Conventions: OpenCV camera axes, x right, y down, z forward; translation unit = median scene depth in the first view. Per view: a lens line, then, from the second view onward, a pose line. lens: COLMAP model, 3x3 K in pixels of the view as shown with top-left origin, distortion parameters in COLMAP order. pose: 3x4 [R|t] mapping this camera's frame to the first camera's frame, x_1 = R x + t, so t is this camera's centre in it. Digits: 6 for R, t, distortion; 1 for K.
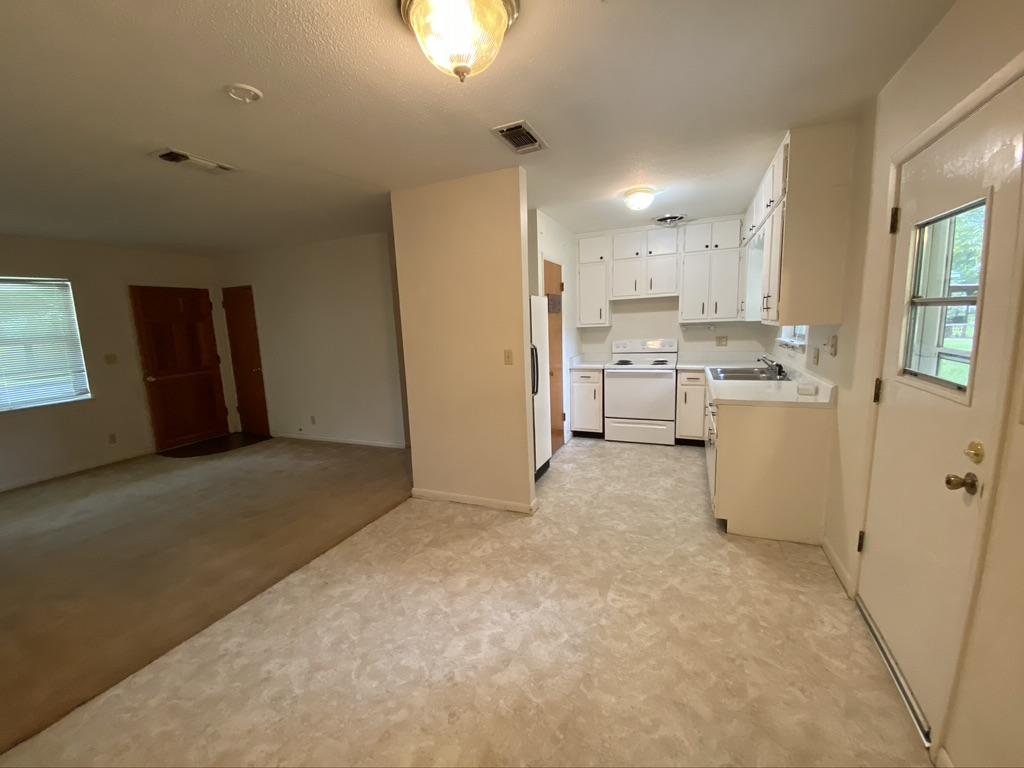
lens RADIAL K [[411.9, 0, 506.6], [0, 411.9, 388.1], [0, 0, 1]] dist [0.033144, -0.023335]
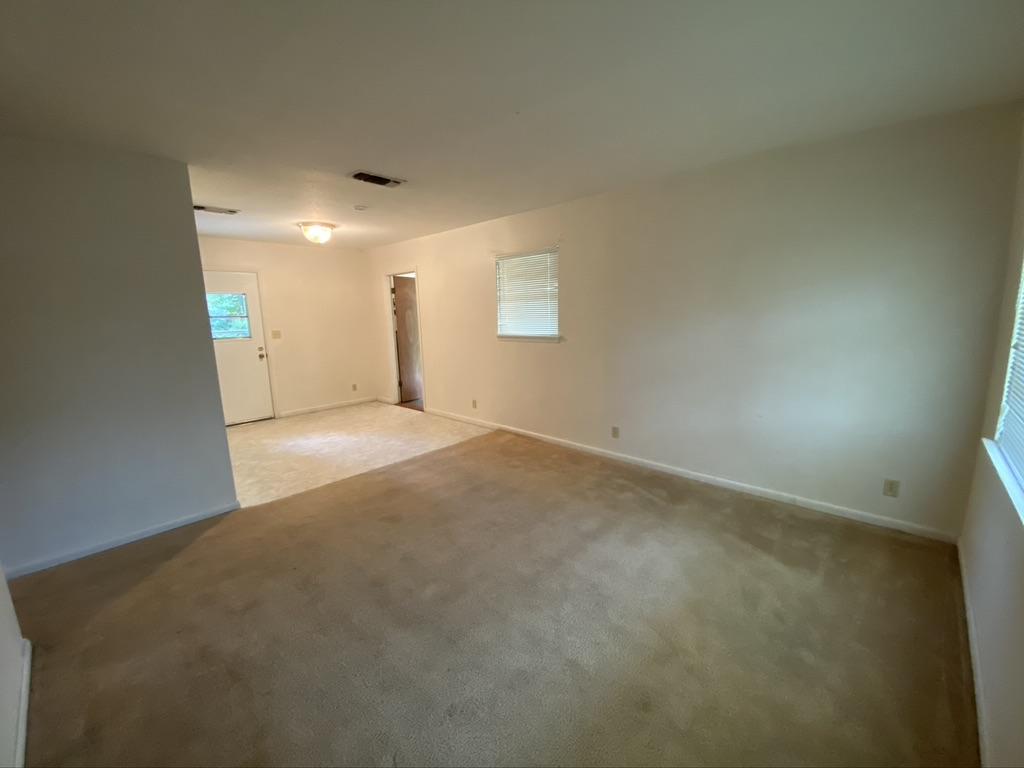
lens RADIAL K [[411.9, 0, 506.6], [0, 411.9, 388.1], [0, 0, 1]] dist [0.033144, -0.023335]
pose [[-0.937165, 0.000304, 0.348886, -0.845776], [0.114496, 0.944884, 0.306733, -0.148640], [-0.329563, 0.327405, -0.885547, 1.195817]]
